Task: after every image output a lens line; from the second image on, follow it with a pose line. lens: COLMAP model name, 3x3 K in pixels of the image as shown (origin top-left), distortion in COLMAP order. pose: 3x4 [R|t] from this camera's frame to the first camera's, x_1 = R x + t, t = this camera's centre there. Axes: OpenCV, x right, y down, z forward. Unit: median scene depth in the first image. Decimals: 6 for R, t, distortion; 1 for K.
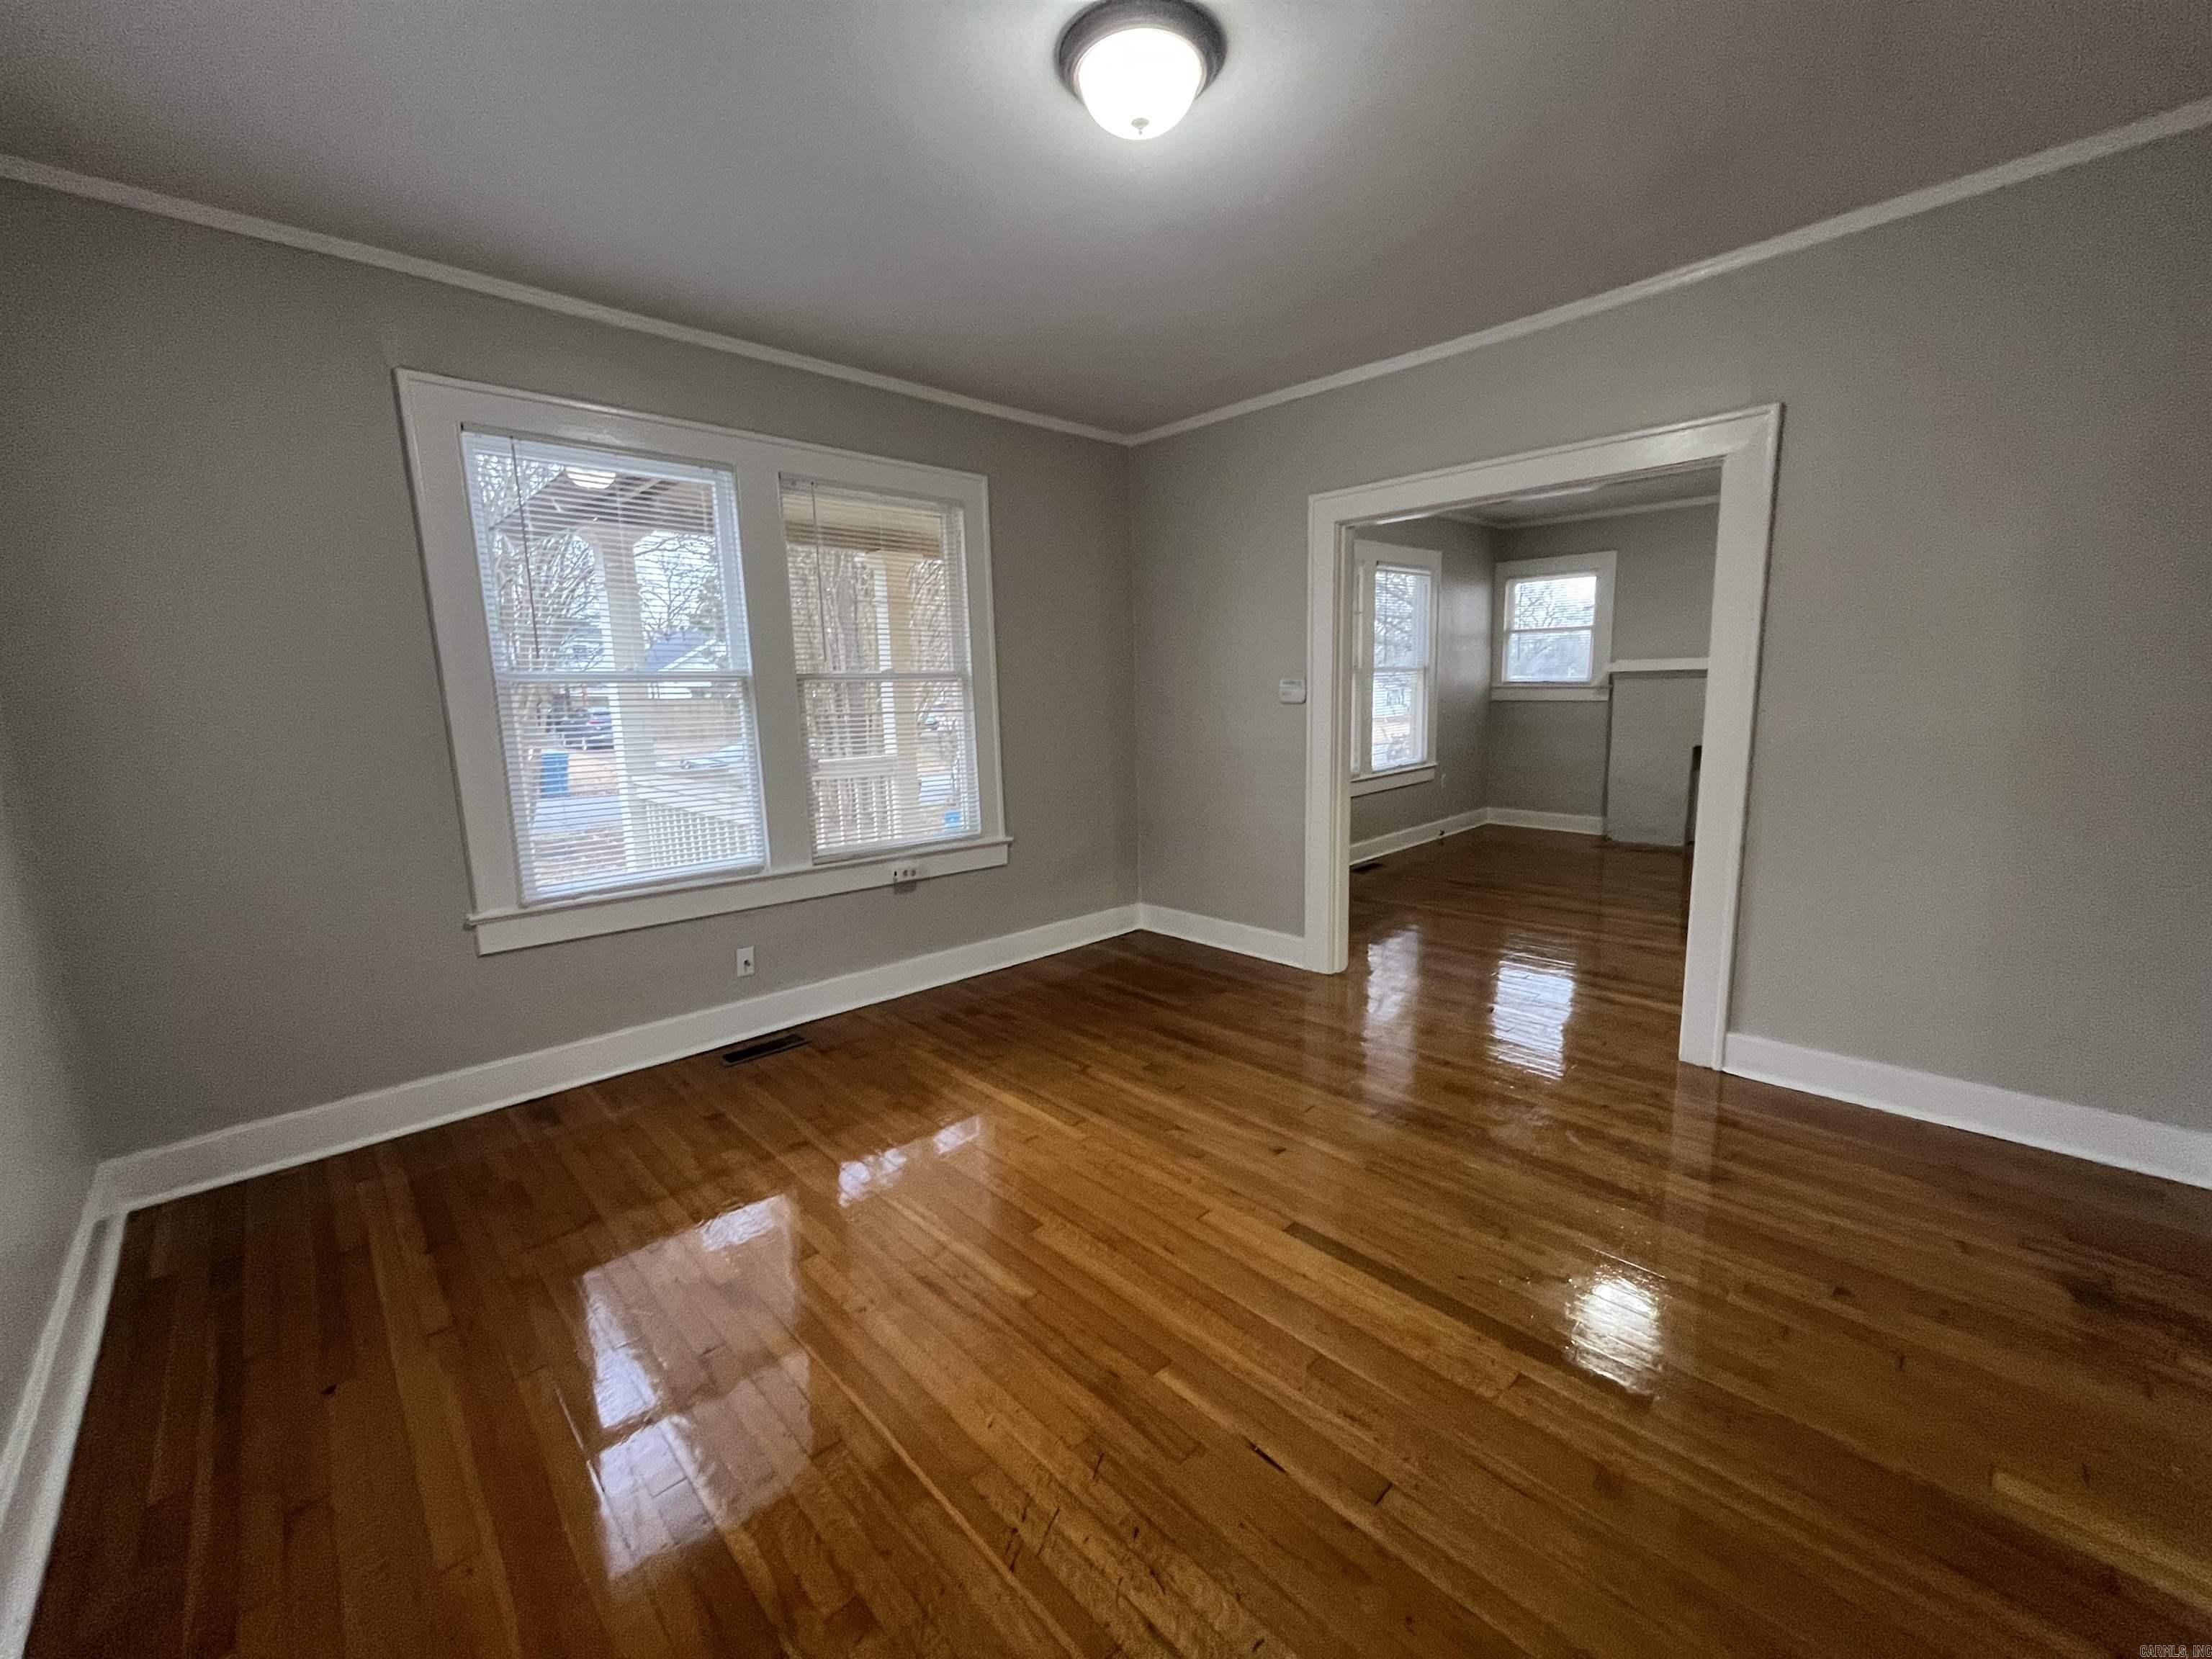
lens RADIAL K [[885.3, 0, 1113.0], [0, 885.3, 838.5], [0, 0, 1]] dist [-0.002409, -0.000450]
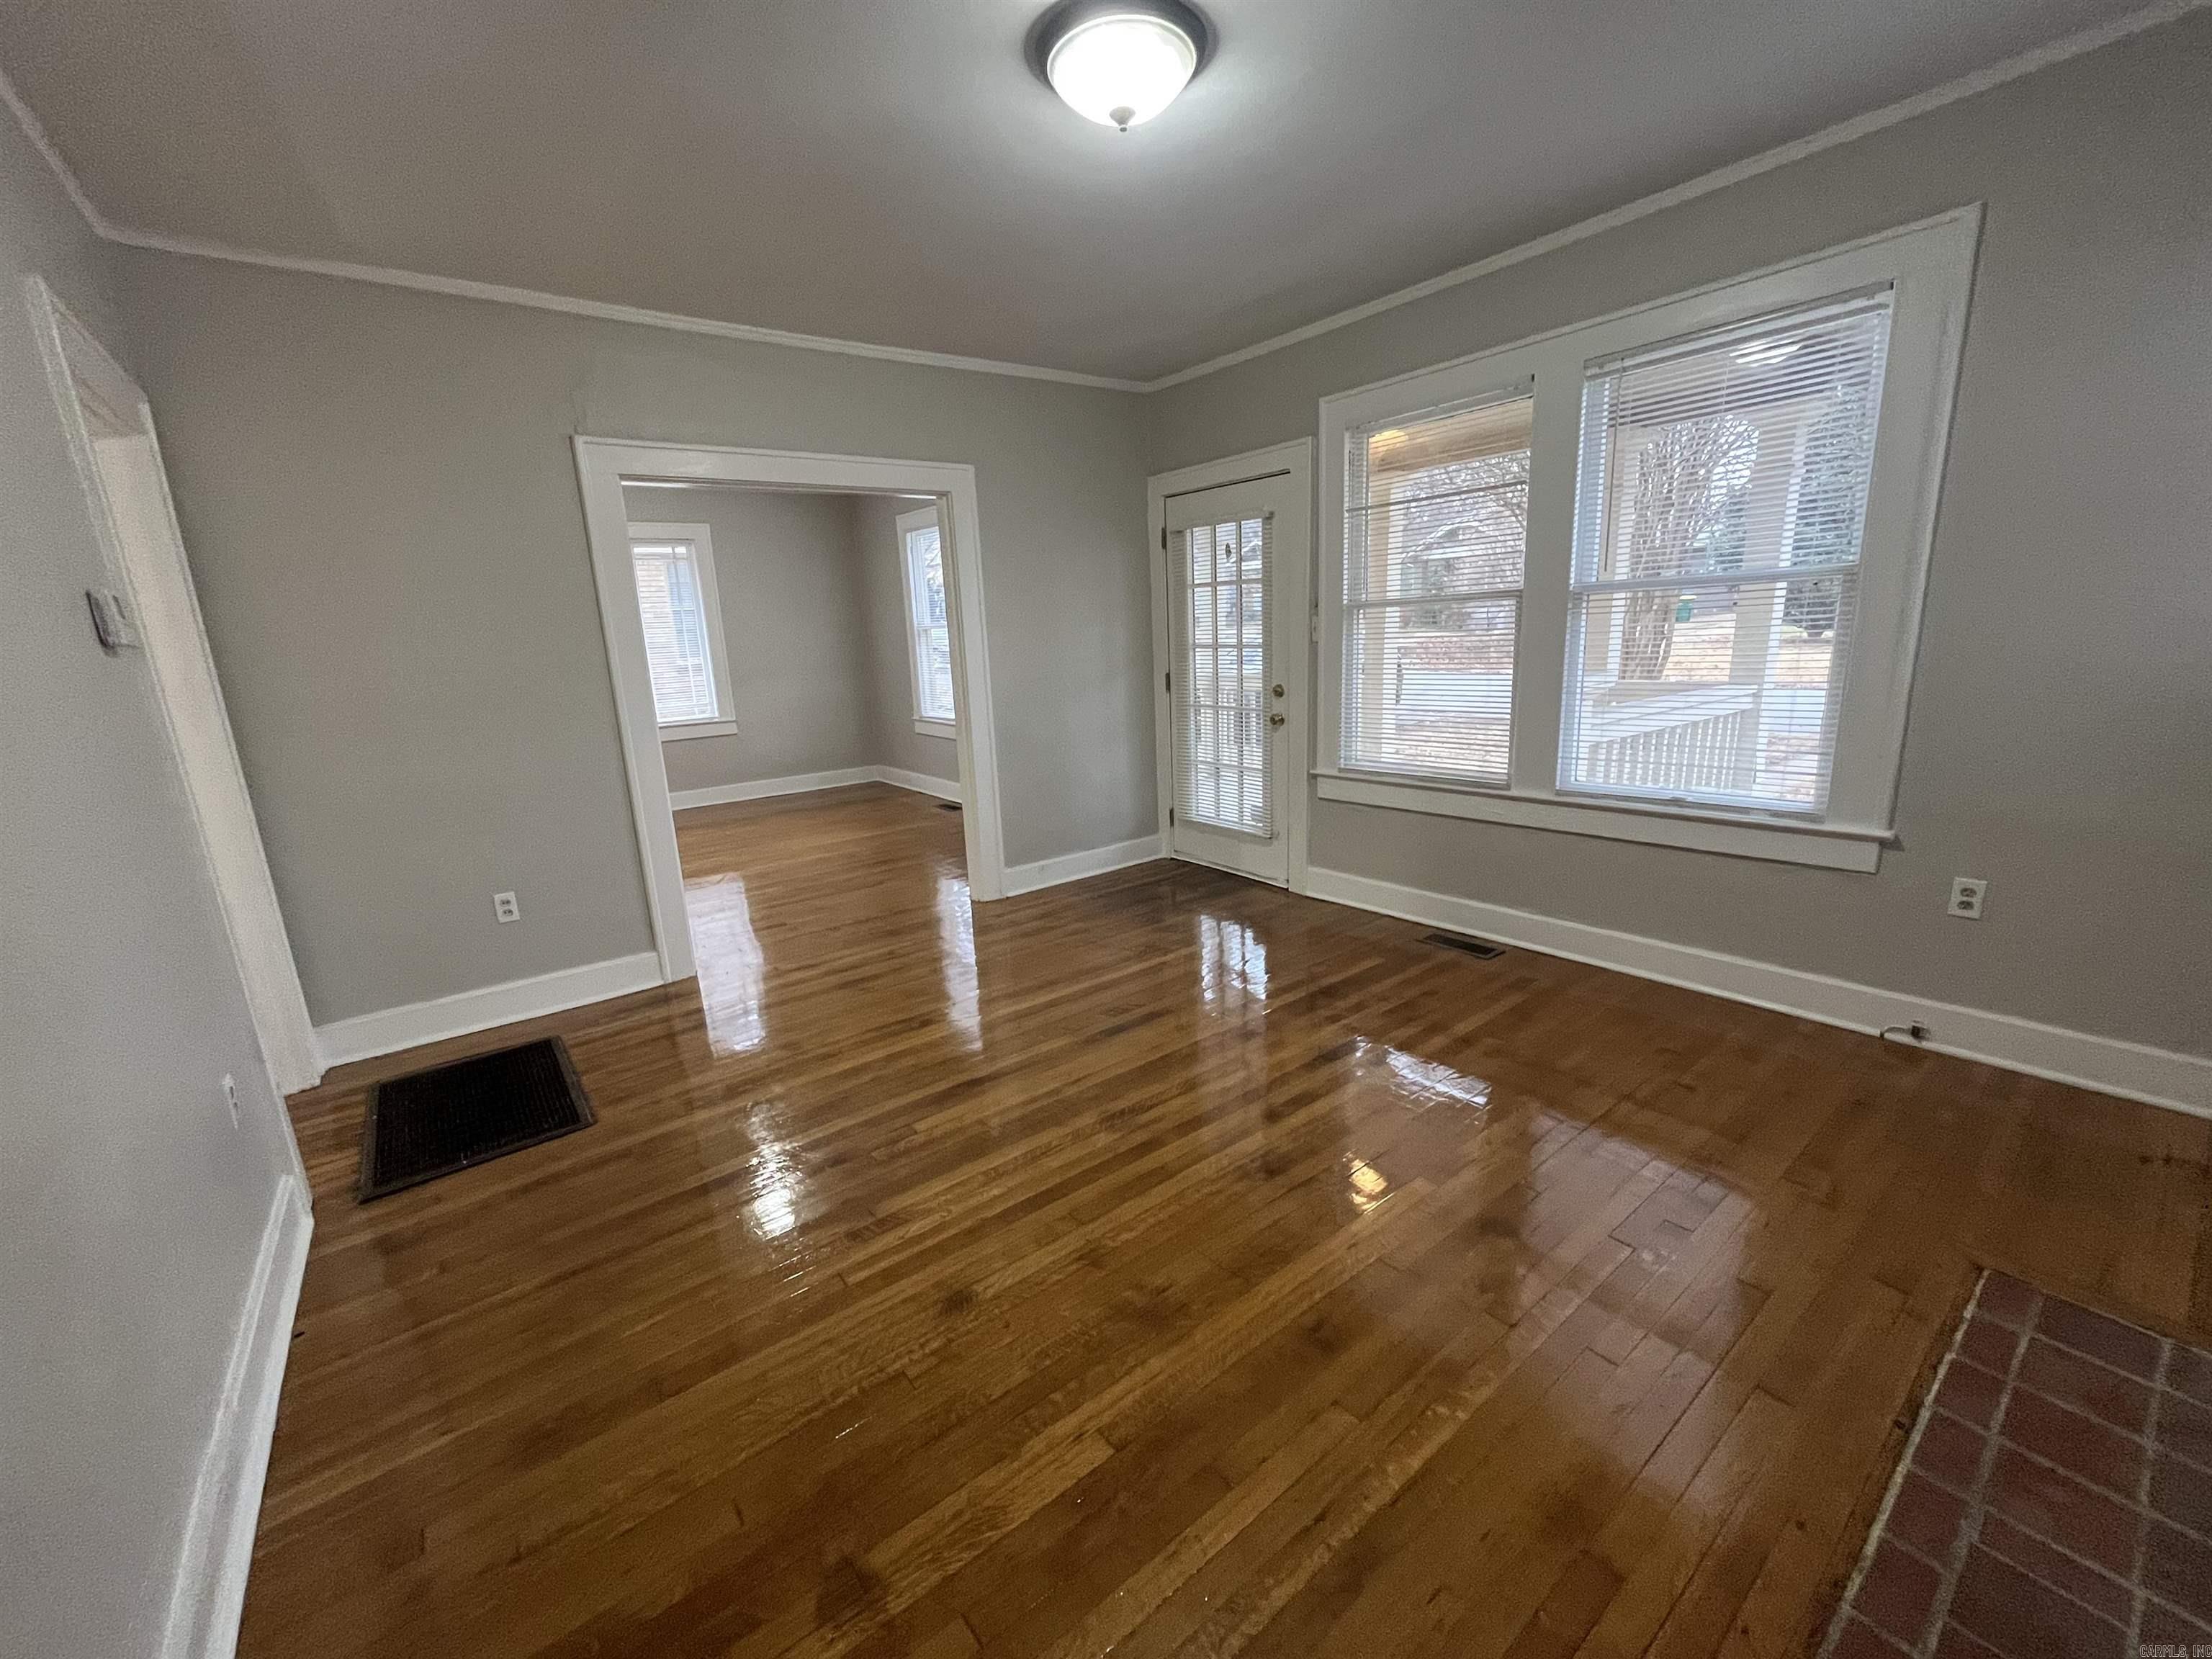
lens RADIAL K [[887.8, 0, 1102.3], [0, 887.8, 858.2], [0, 0, 1]] dist [0.000604, 0.000161]
pose [[-0.105811, 0.264245, -0.958634, 0.686180], [-0.107223, 0.955393, 0.275187, -0.124304], [0.988589, 0.131905, -0.072758, 0.638215]]
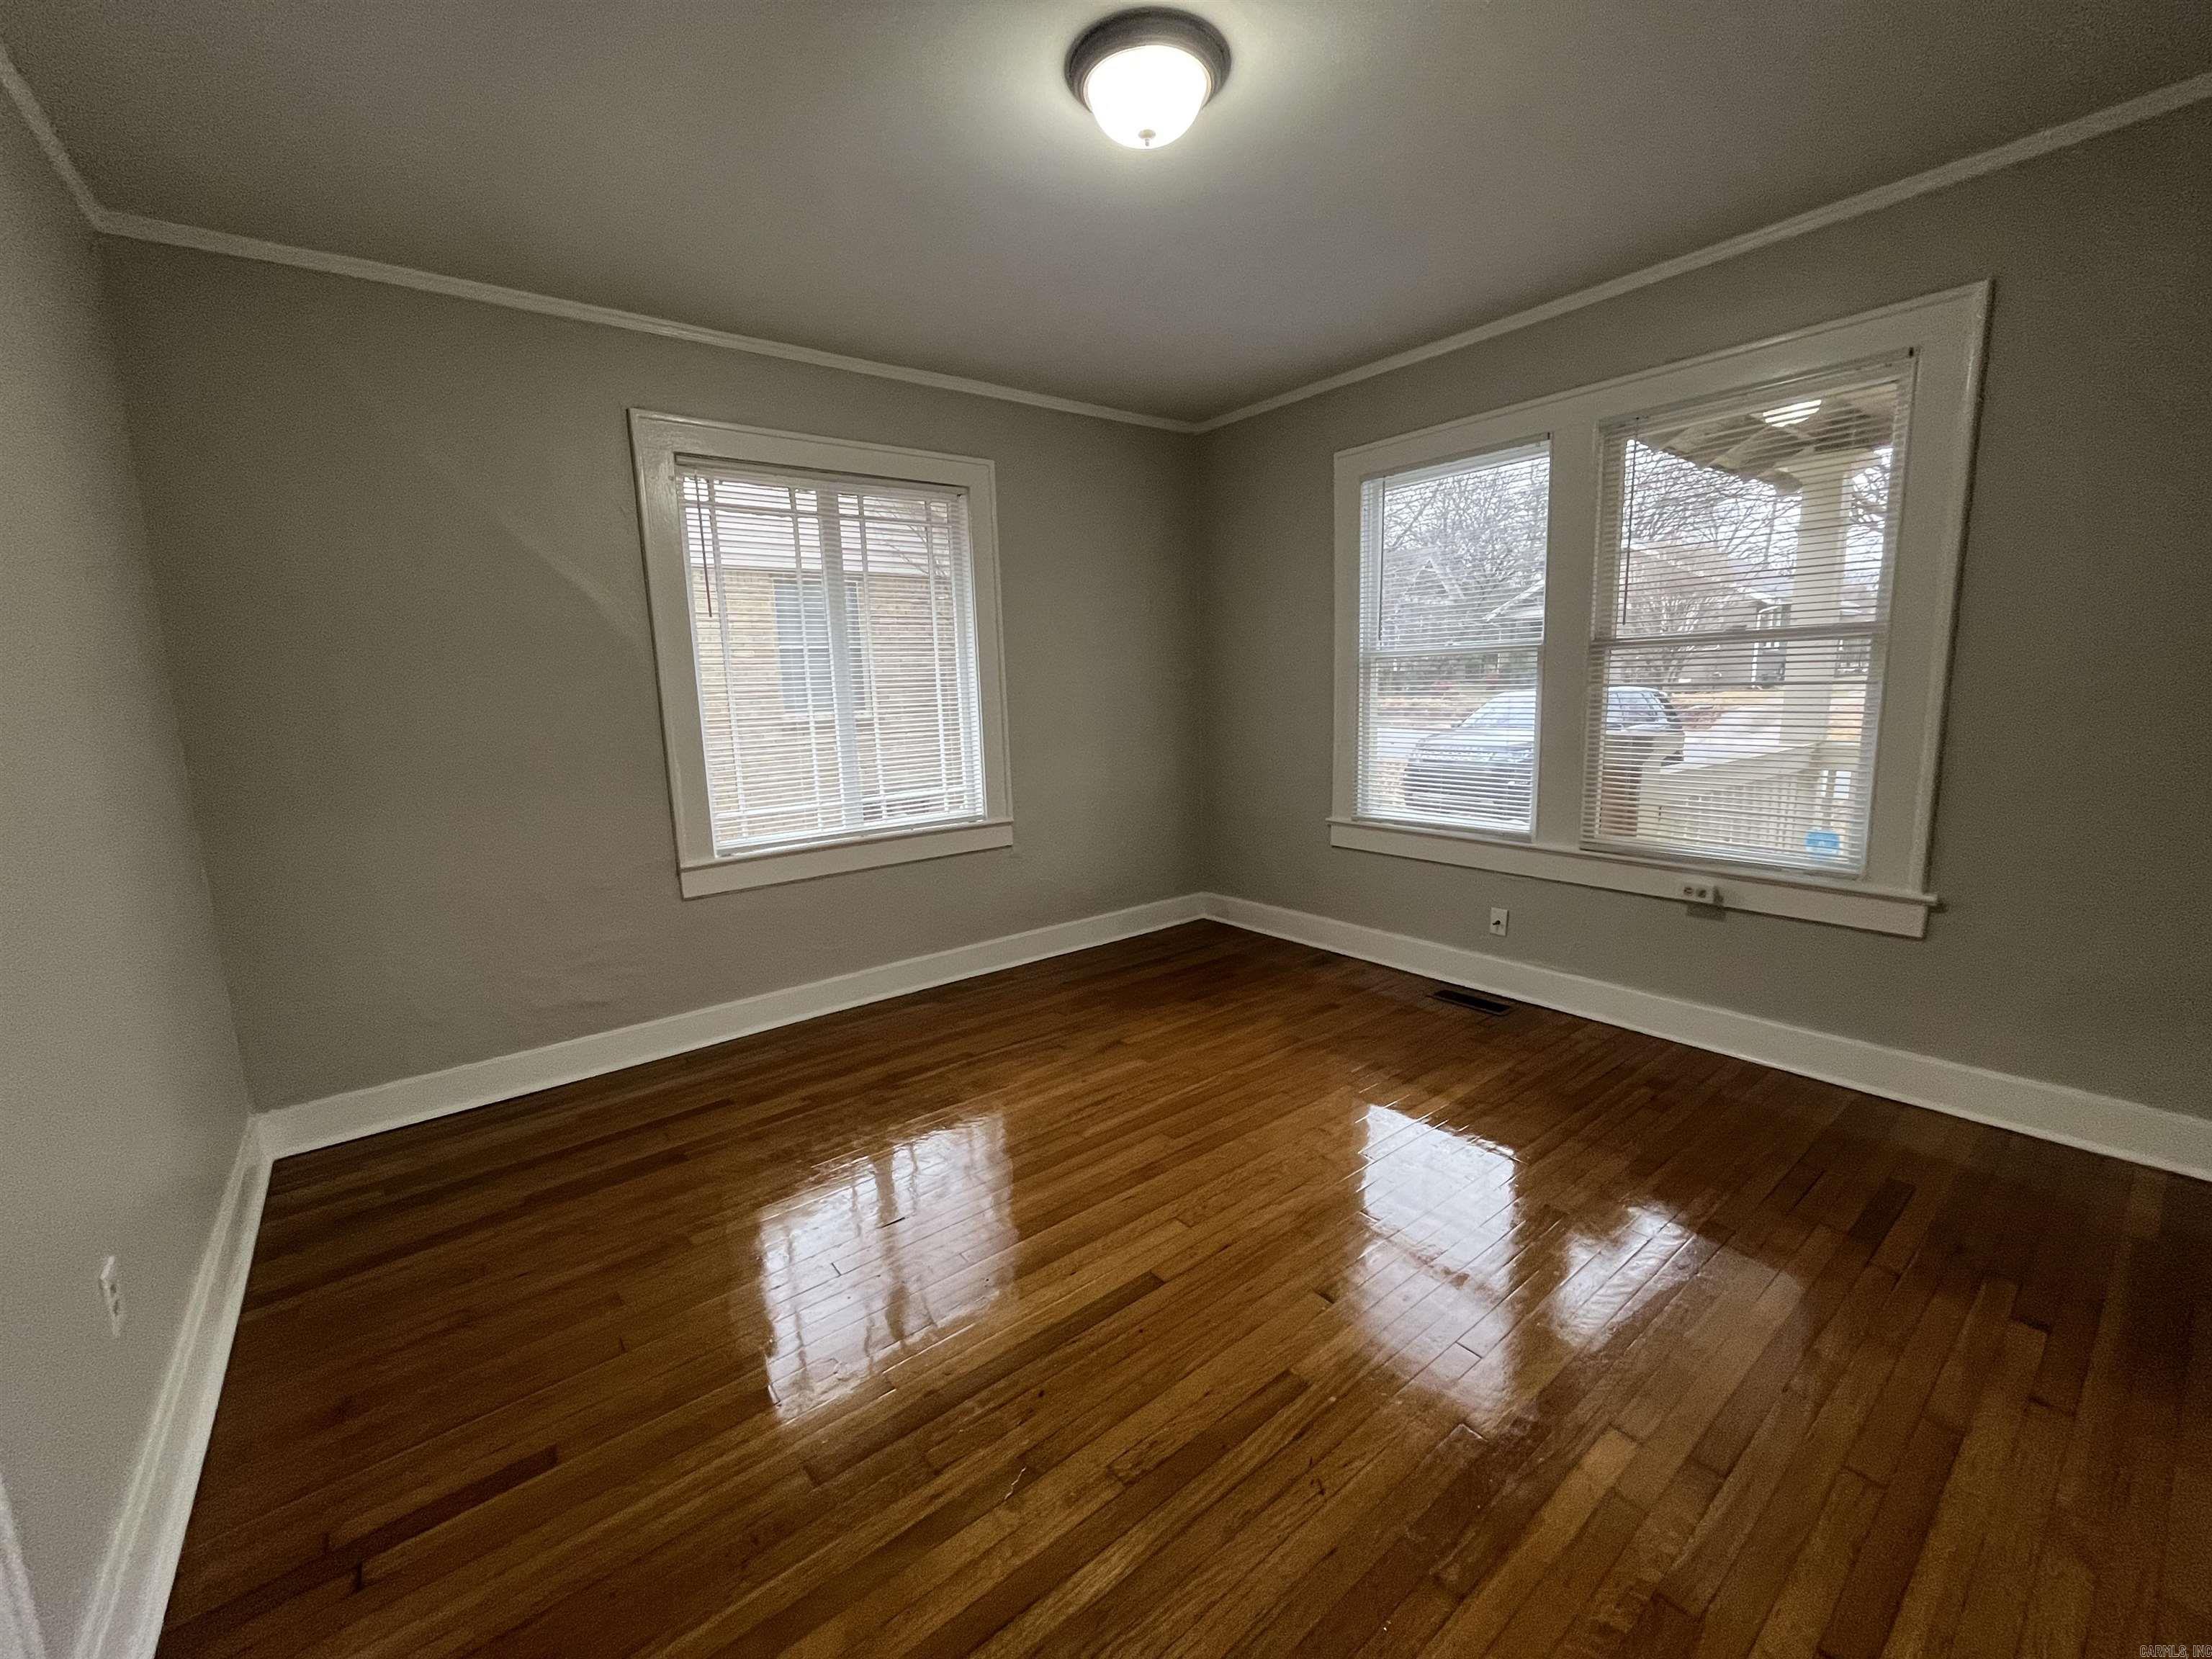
lens RADIAL K [[893.2, 0, 1106.0], [0, 893.2, 829.5], [0, 0, 1]] dist [-0.003230, -0.000718]
pose [[-0.094593, 0.186668, -0.977858, 0.656982], [-0.125699, 0.972162, 0.197740, -0.119932], [0.987548, 0.141621, -0.068496, 0.611858]]
